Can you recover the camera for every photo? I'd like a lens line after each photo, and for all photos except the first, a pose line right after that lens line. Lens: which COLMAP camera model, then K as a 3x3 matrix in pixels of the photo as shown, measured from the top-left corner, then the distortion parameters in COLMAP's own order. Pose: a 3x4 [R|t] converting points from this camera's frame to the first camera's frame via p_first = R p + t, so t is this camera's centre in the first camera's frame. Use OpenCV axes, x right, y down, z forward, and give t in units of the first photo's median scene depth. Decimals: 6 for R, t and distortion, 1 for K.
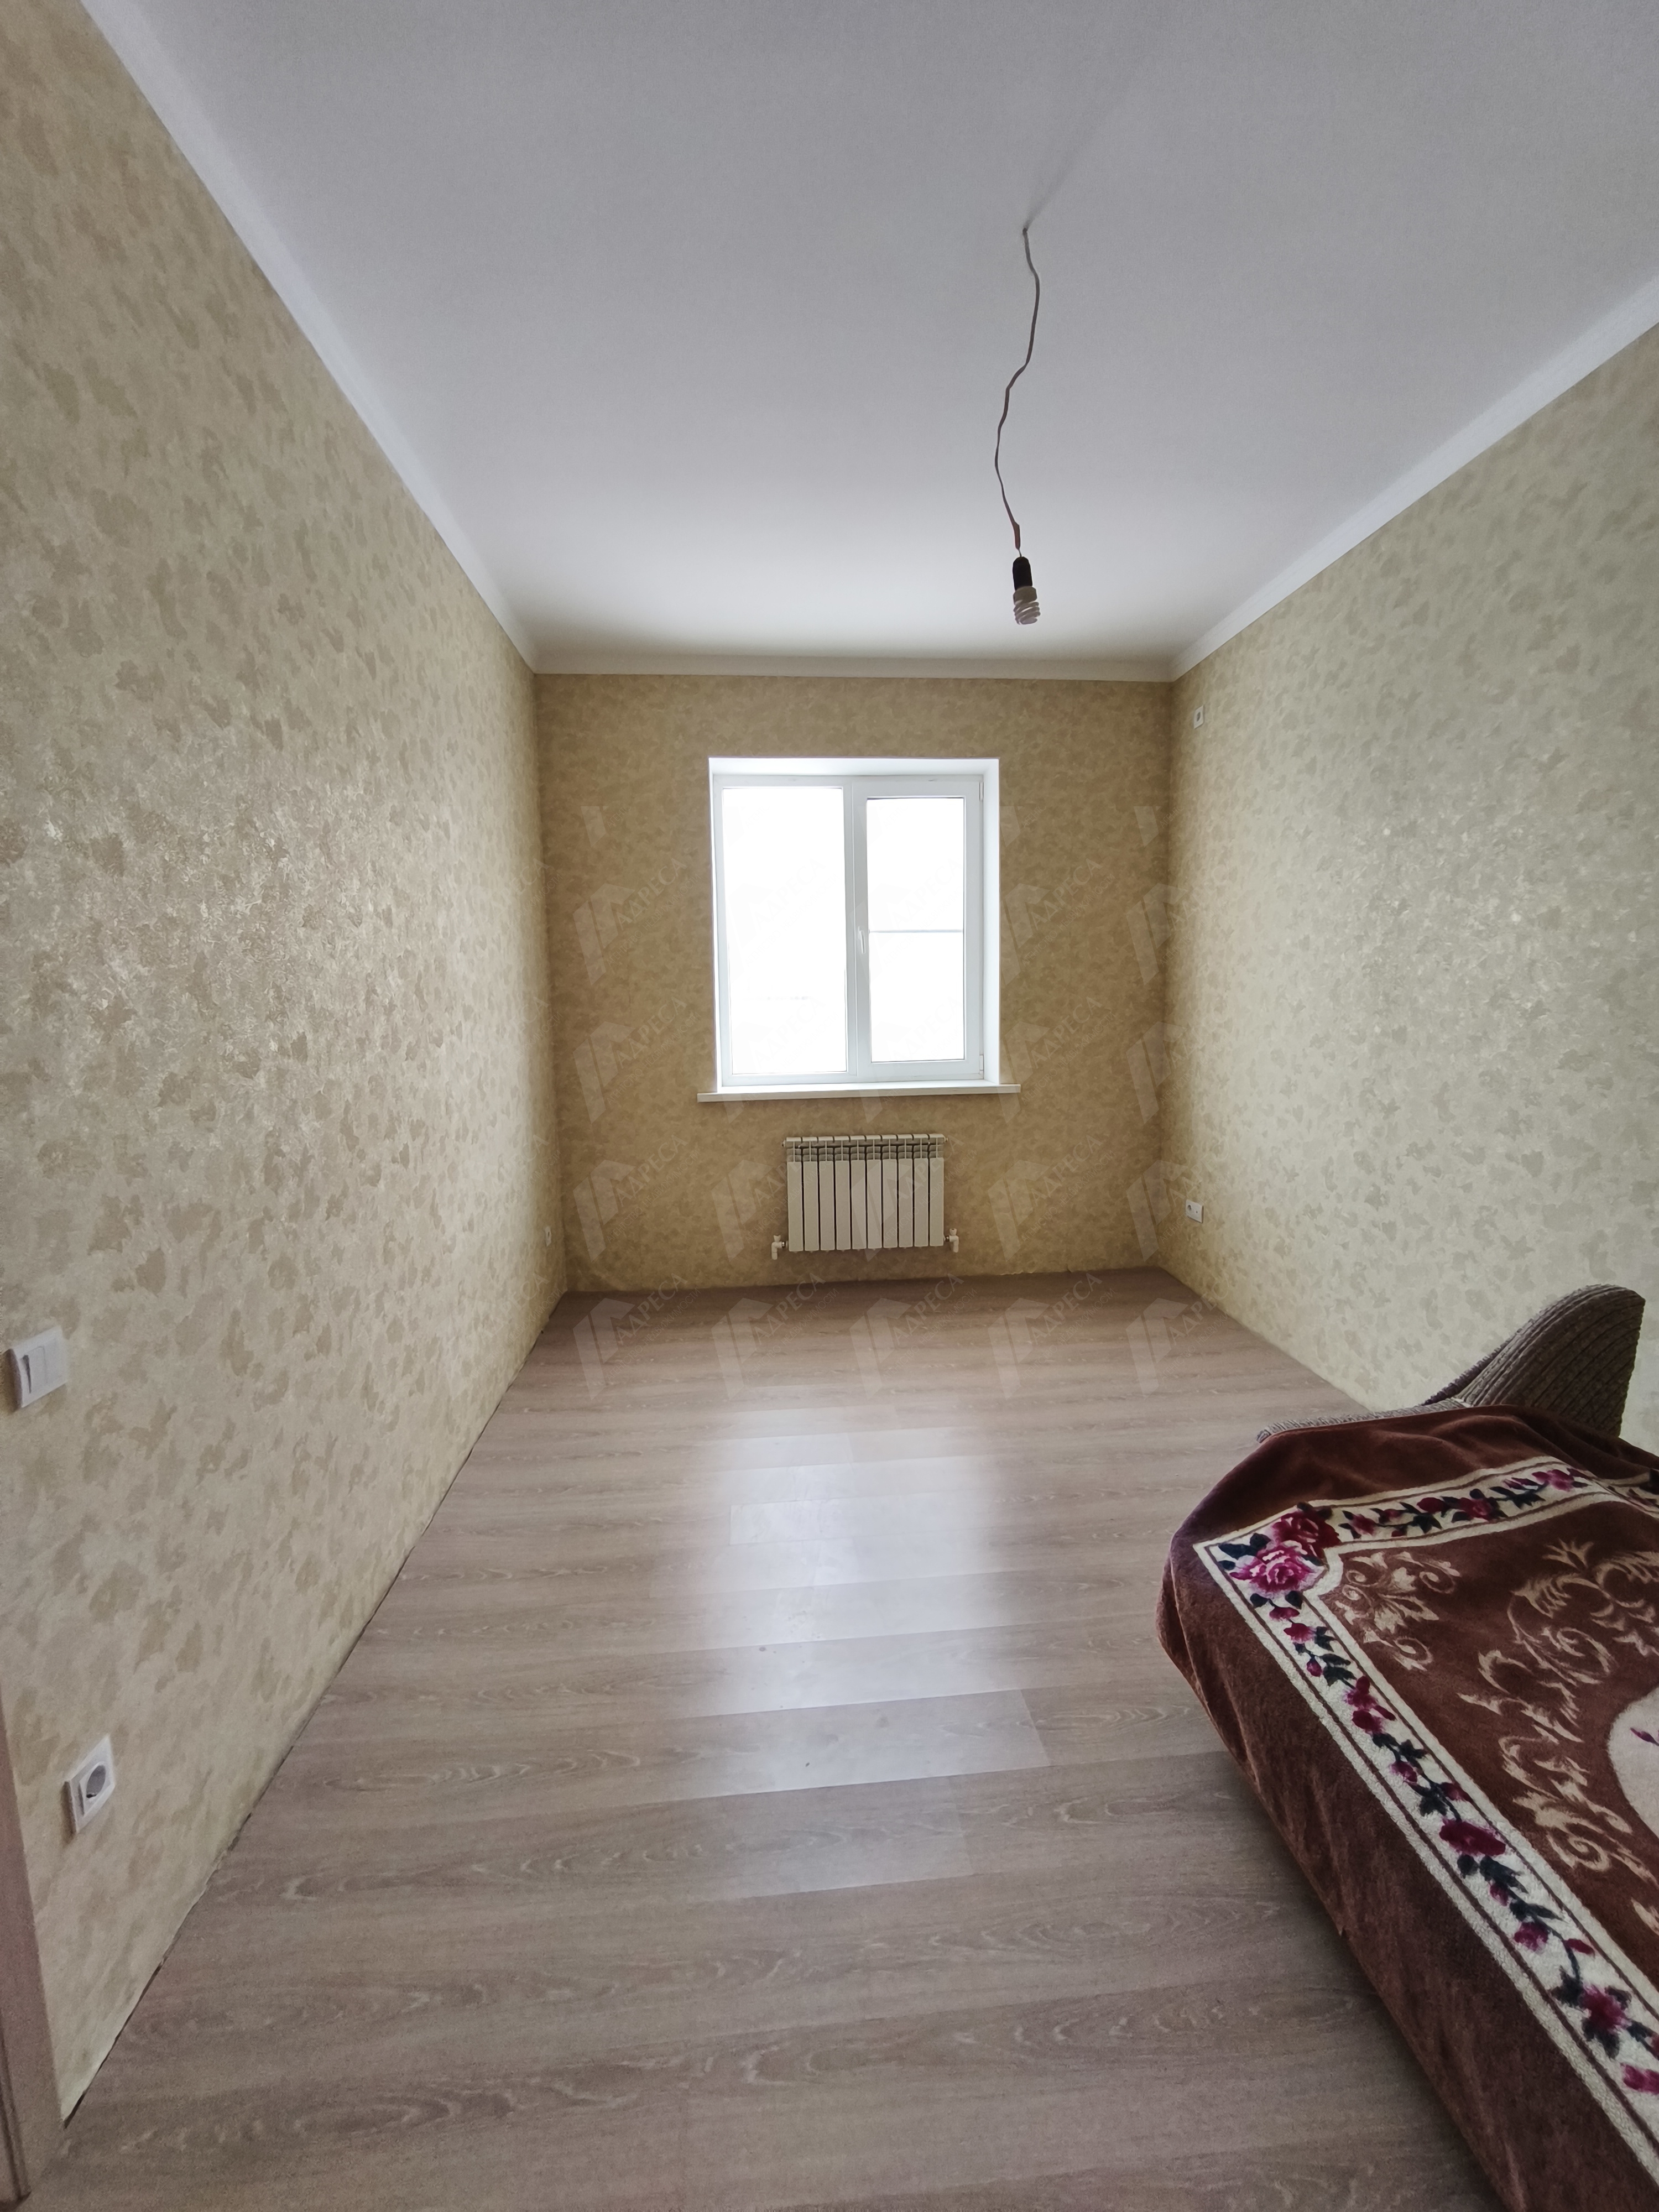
lens RADIAL K [[887.5, 0, 829.5], [0, 887.5, 1106.0], [0, 0, 1]] dist [0.000491, 0.000078]
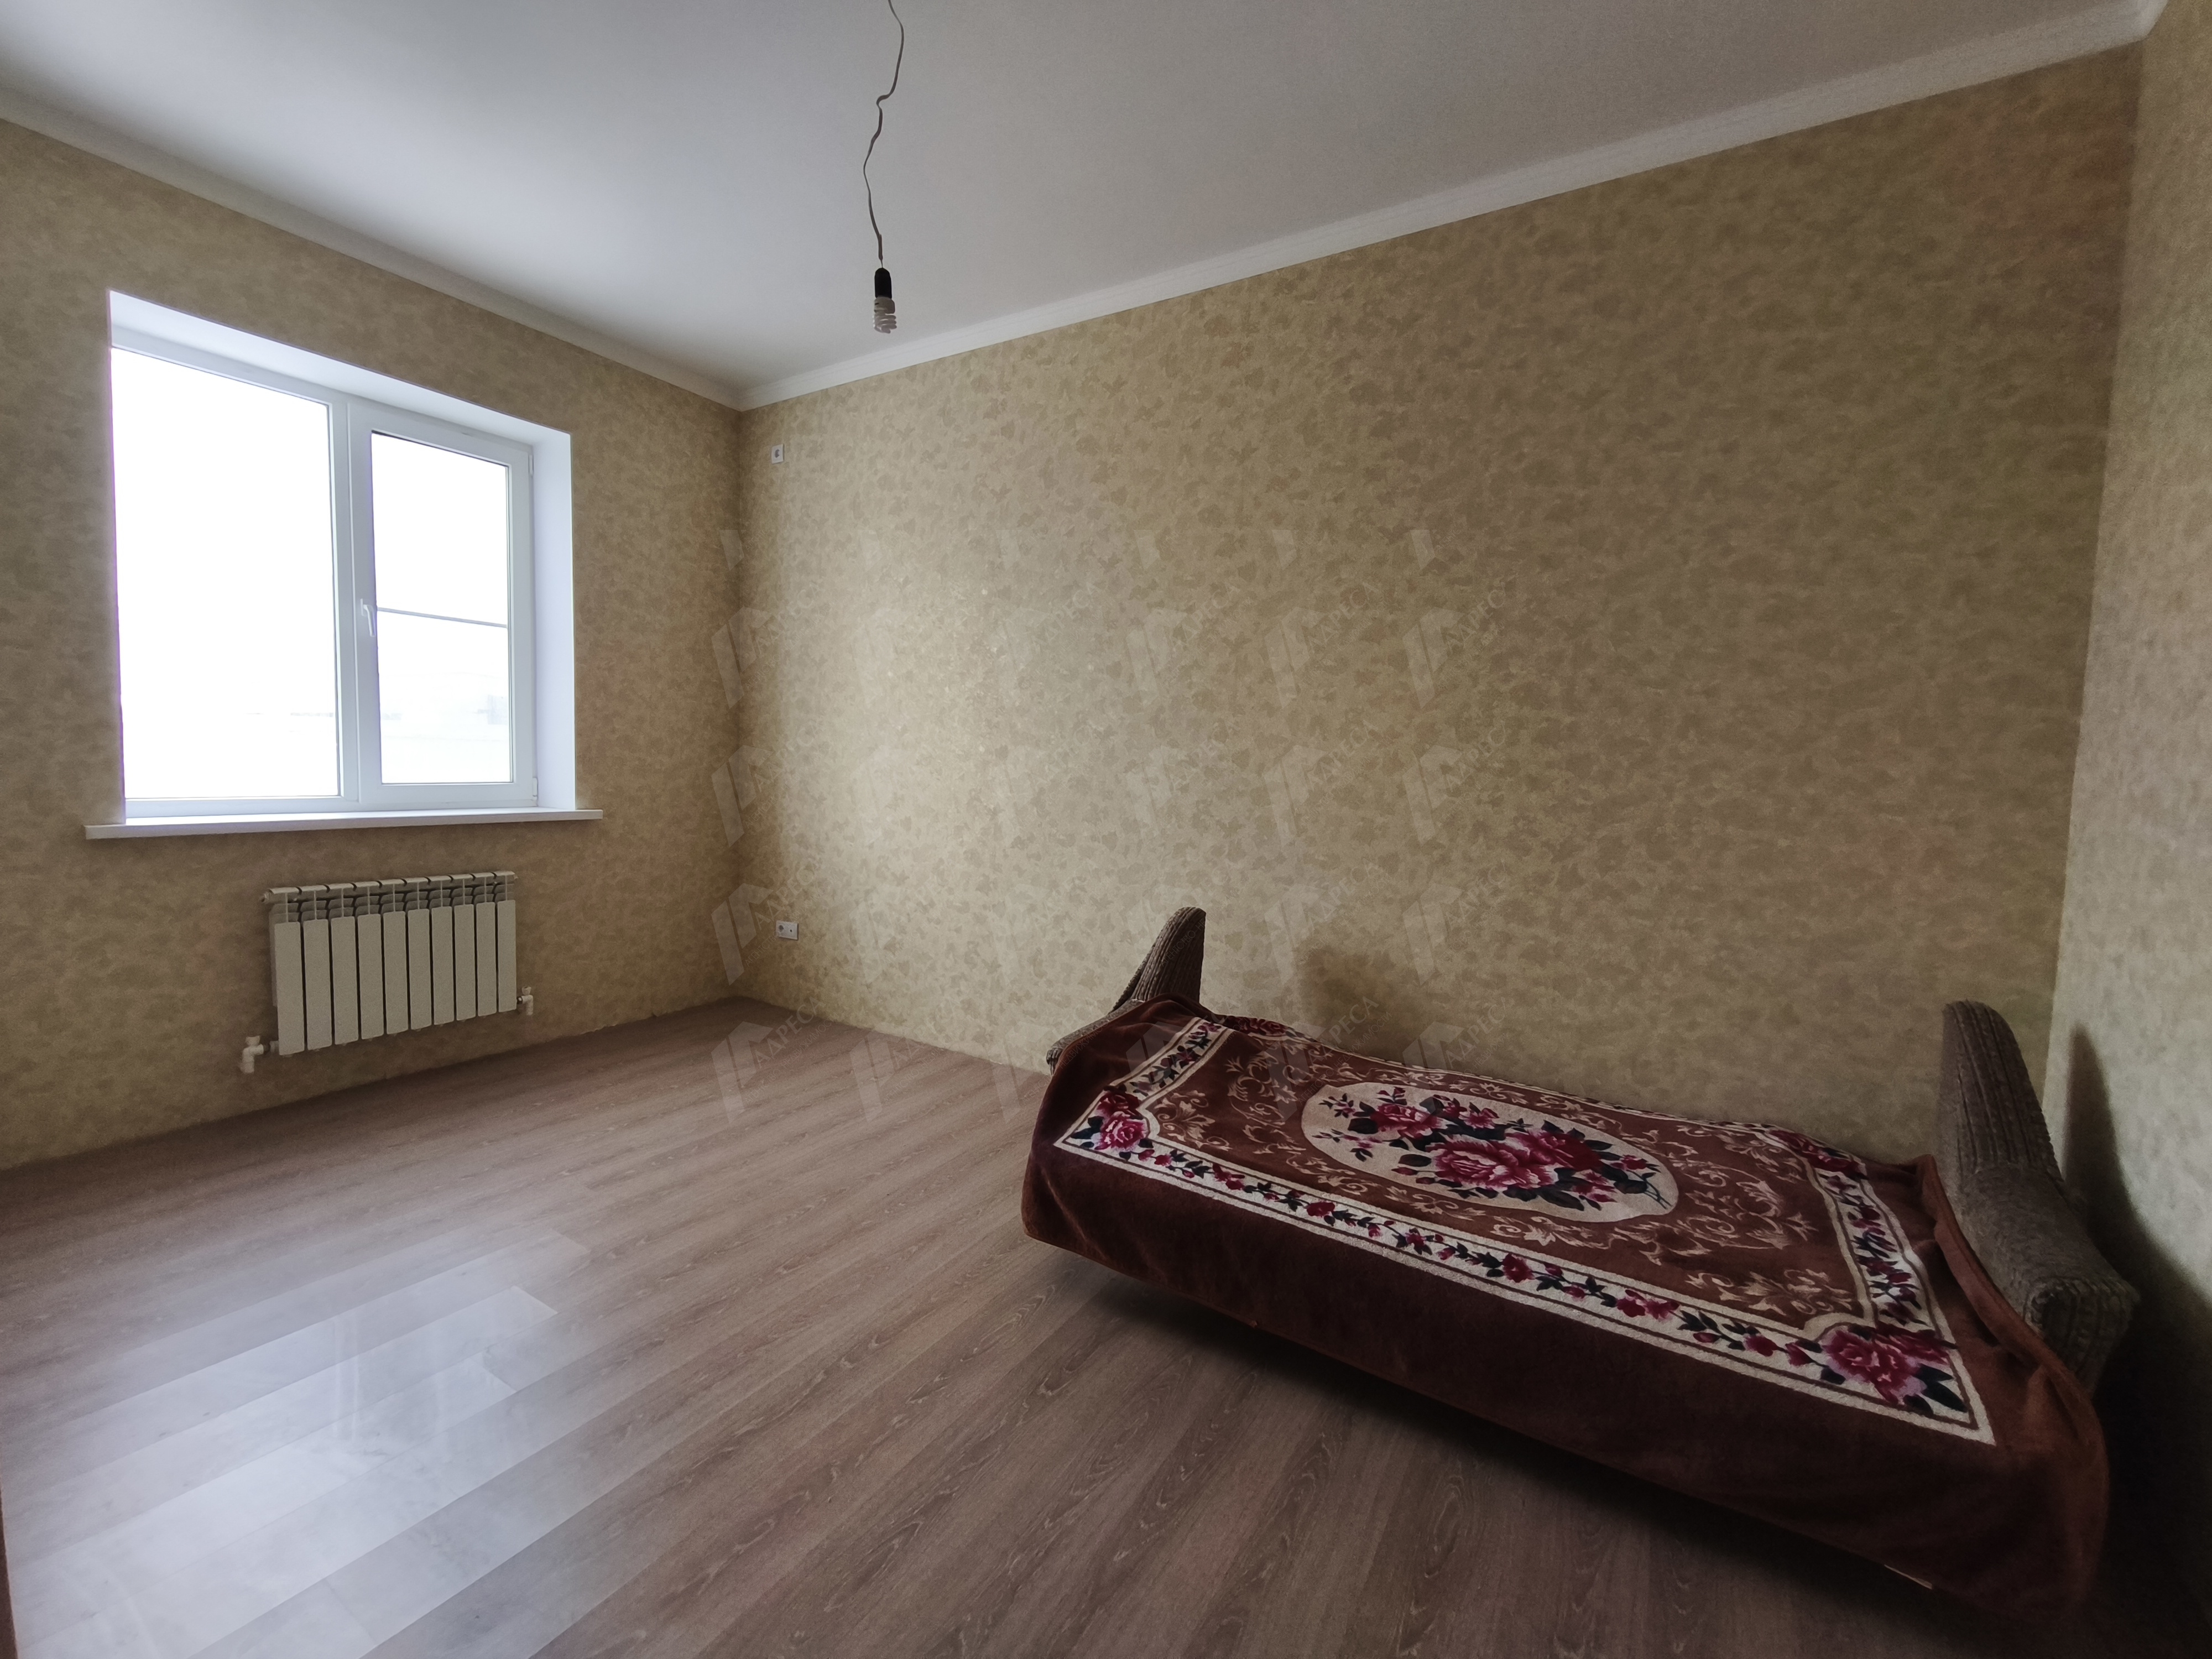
lens RADIAL K [[887.5, 0, 1133.5], [0, 887.5, 815.3], [0, 0, 1]] dist [0.000491, 0.000078]
pose [[0.614826, -0.025189, 0.788261, -0.238210], [0.057417, 0.998267, -0.012884, 0.035383], [-0.786570, 0.053181, 0.615207, 0.074904]]
